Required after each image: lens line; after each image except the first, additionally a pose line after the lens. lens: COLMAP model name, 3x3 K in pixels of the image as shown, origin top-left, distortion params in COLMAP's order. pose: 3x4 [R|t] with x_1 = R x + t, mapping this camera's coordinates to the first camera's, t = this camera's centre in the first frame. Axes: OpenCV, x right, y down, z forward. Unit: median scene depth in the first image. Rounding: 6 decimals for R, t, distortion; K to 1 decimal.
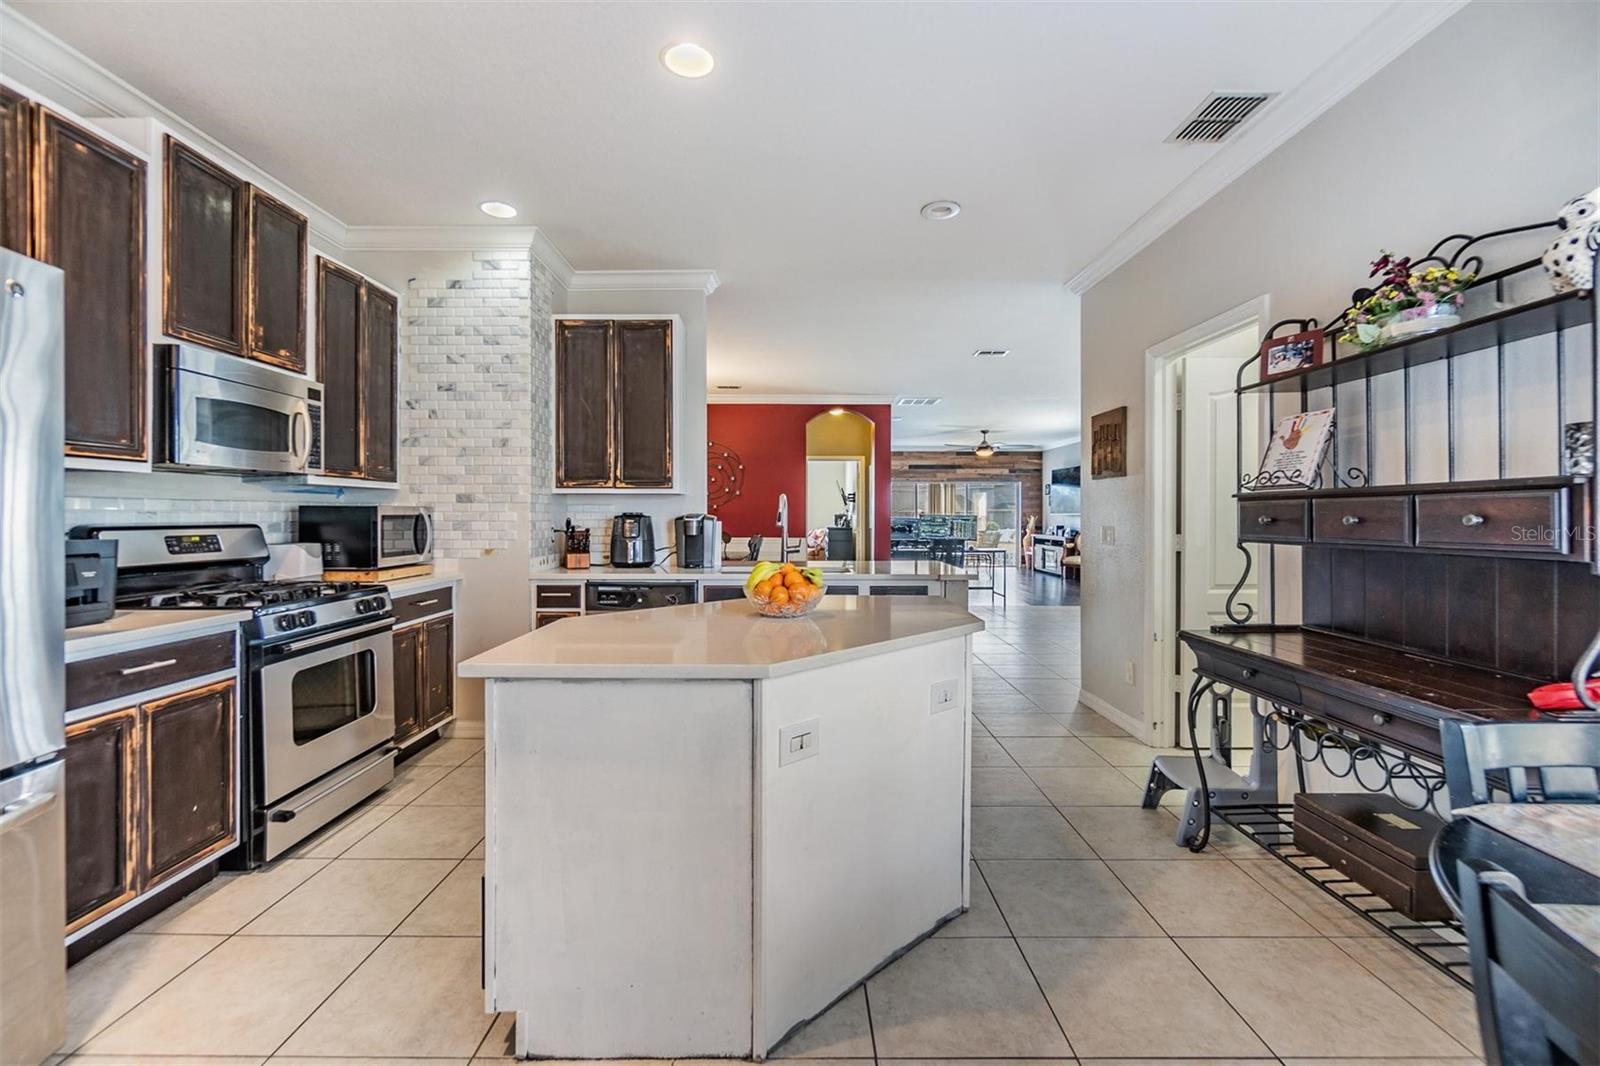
lens RADIAL K [[695.5, 0, 800.8], [0, 695.5, 520.8], [0, 0, 1]] dist [-0.002436, -0.000523]
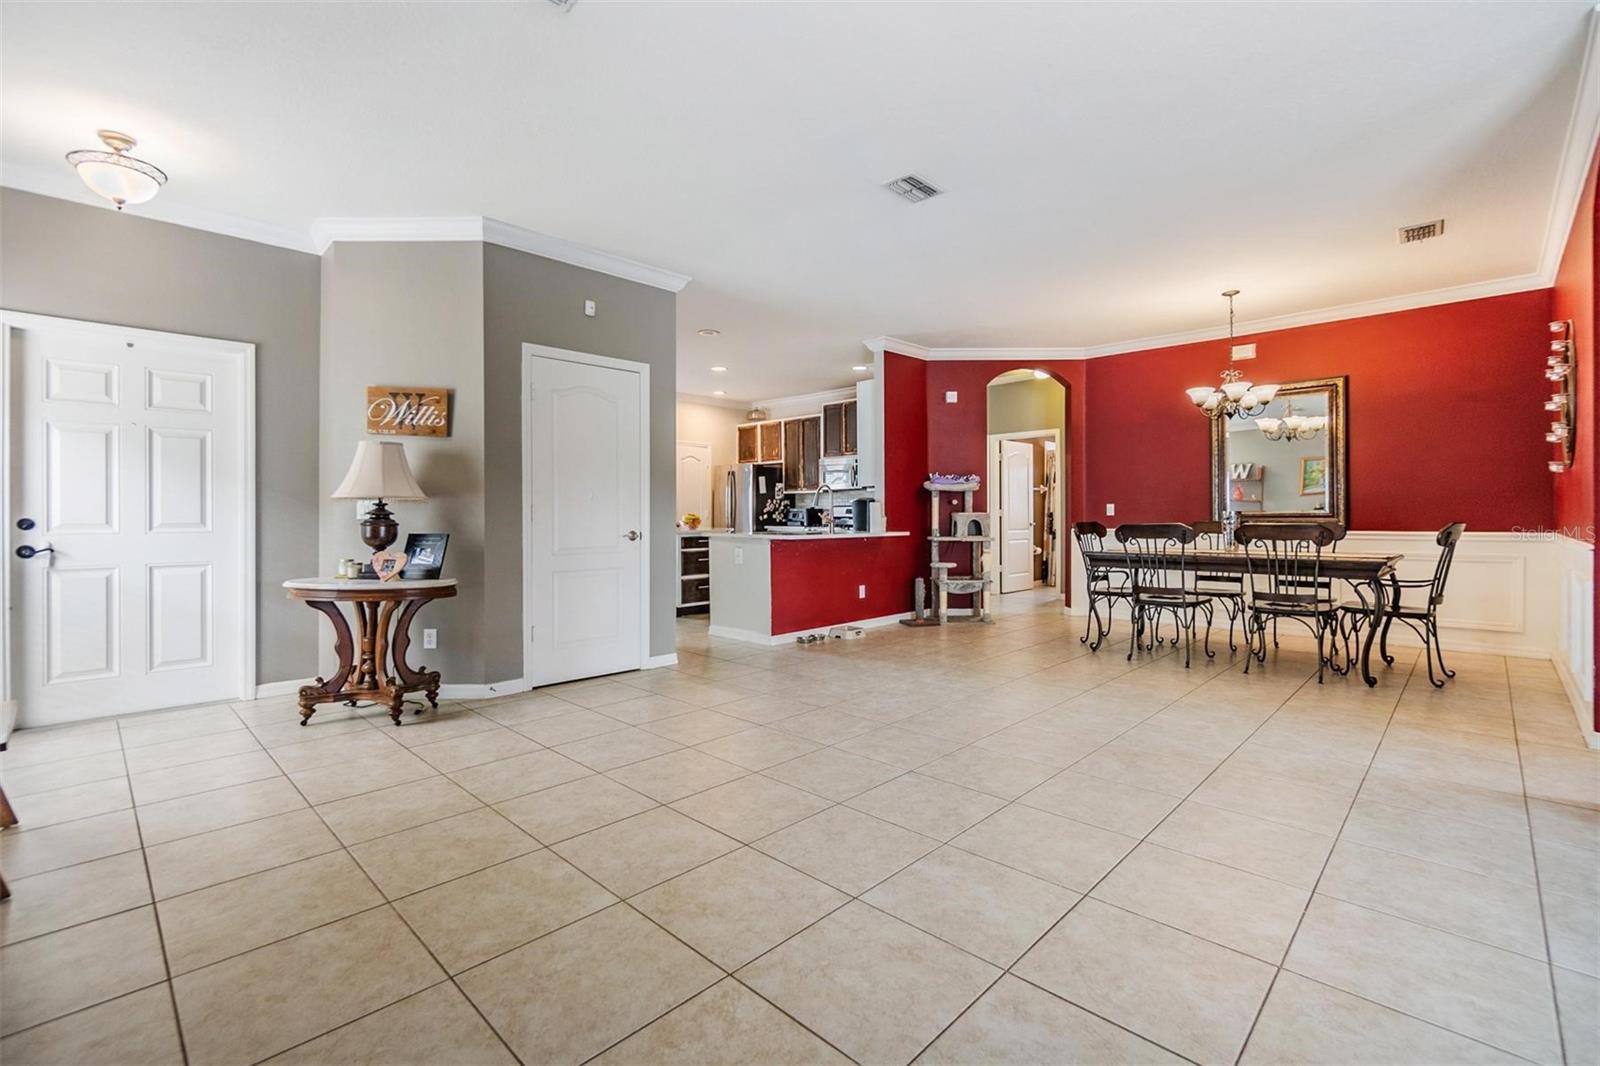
lens RADIAL K [[695.5, 0, 808.0], [0, 695.5, 525.0], [0, 0, 1]] dist [-0.002436, -0.000523]
pose [[-0.687334, 0.011861, -0.726245, 1.409195], [-0.005593, 0.999751, 0.021621, 0.023189], [0.726320, 0.018922, -0.687096, 2.548942]]
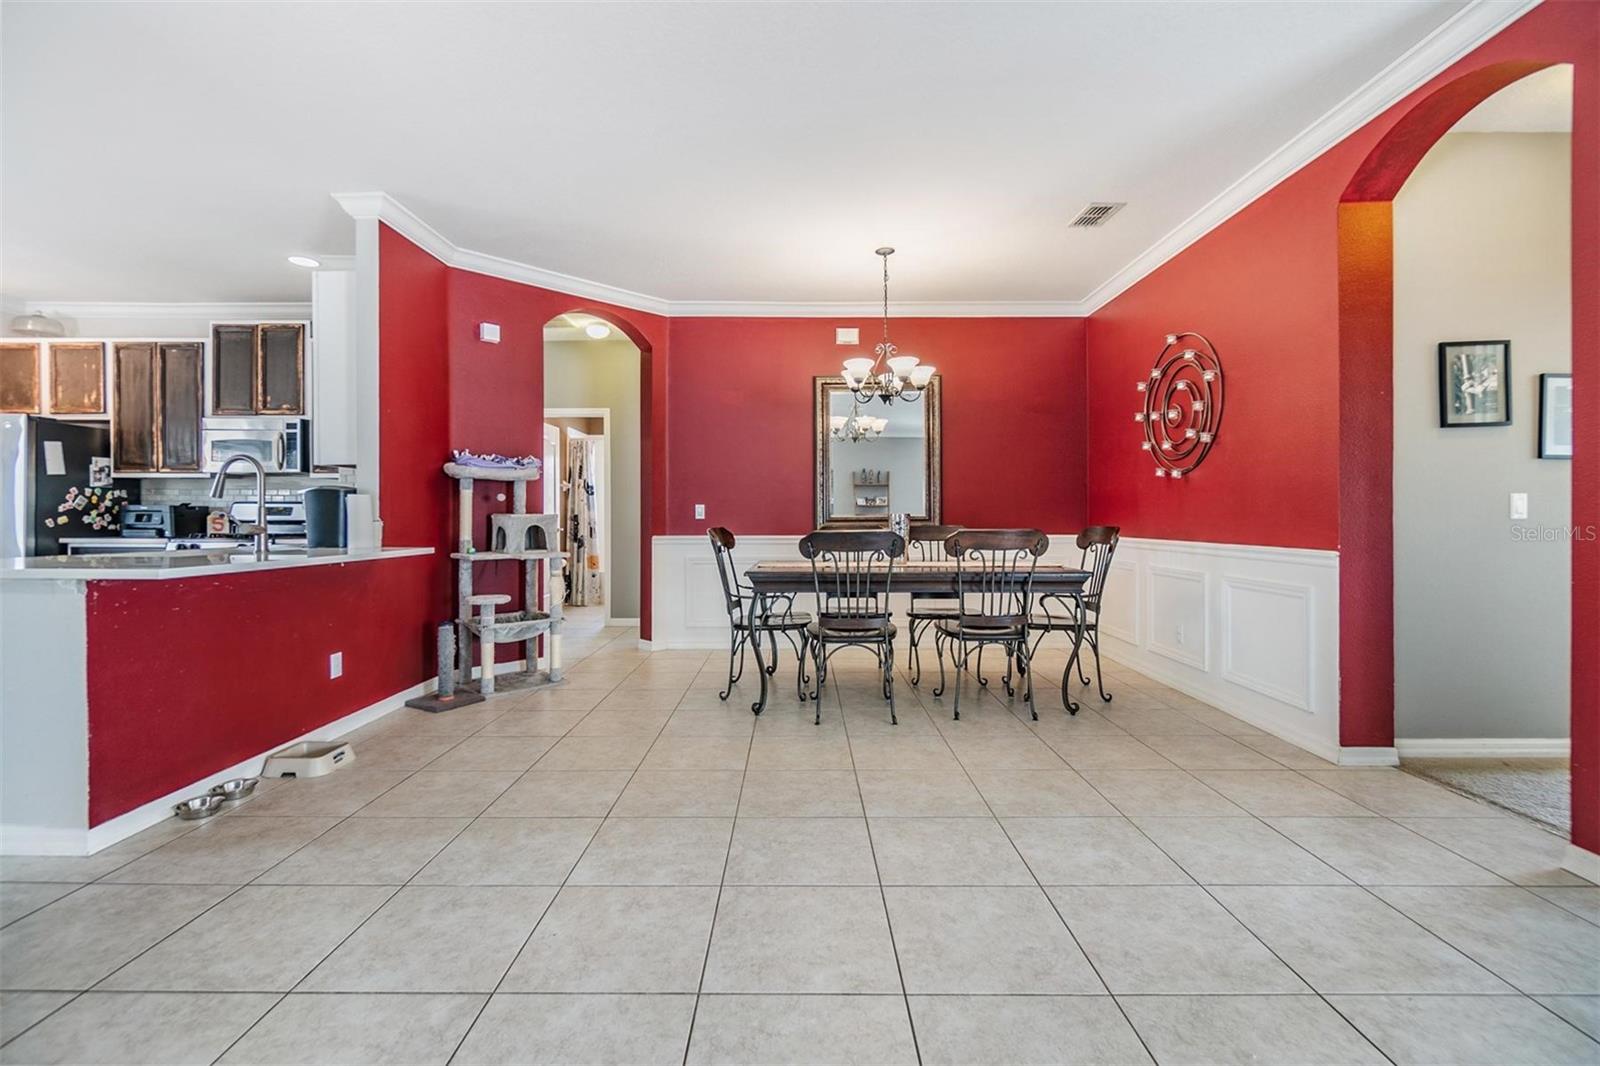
lens RADIAL K [[695.5, 0, 796.0], [0, 695.5, 515.4], [0, 0, 1]] dist [-0.002436, -0.000523]
pose [[-0.001737, -0.006121, -0.999980, 0.905430], [-0.010983, 0.999921, -0.006101, 0.032968], [0.999938, 0.010972, -0.001804, 1.999582]]
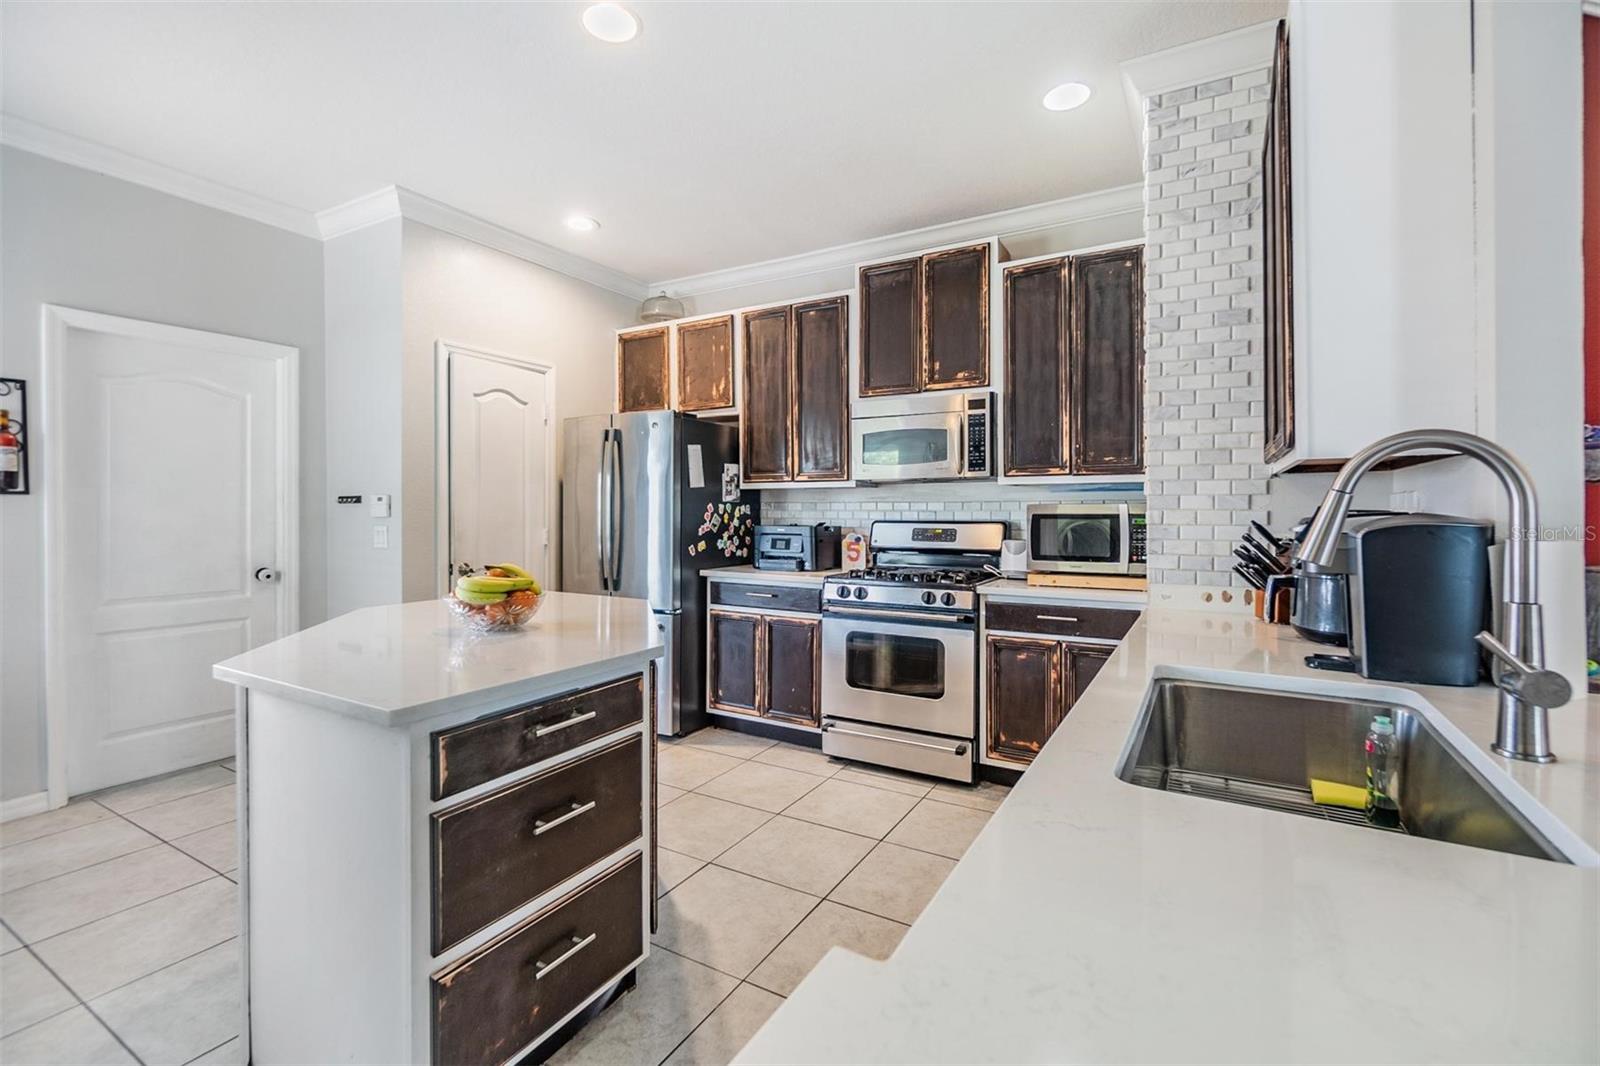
lens RADIAL K [[695.5, 0, 802.4], [0, 695.5, 512.6], [0, 0, 1]] dist [-0.002436, -0.000523]
pose [[-0.501313, 0.002945, -0.865261, 0.348556], [-0.008750, 0.999926, 0.008473, -0.014928], [0.865222, 0.011818, -0.501250, 1.163342]]
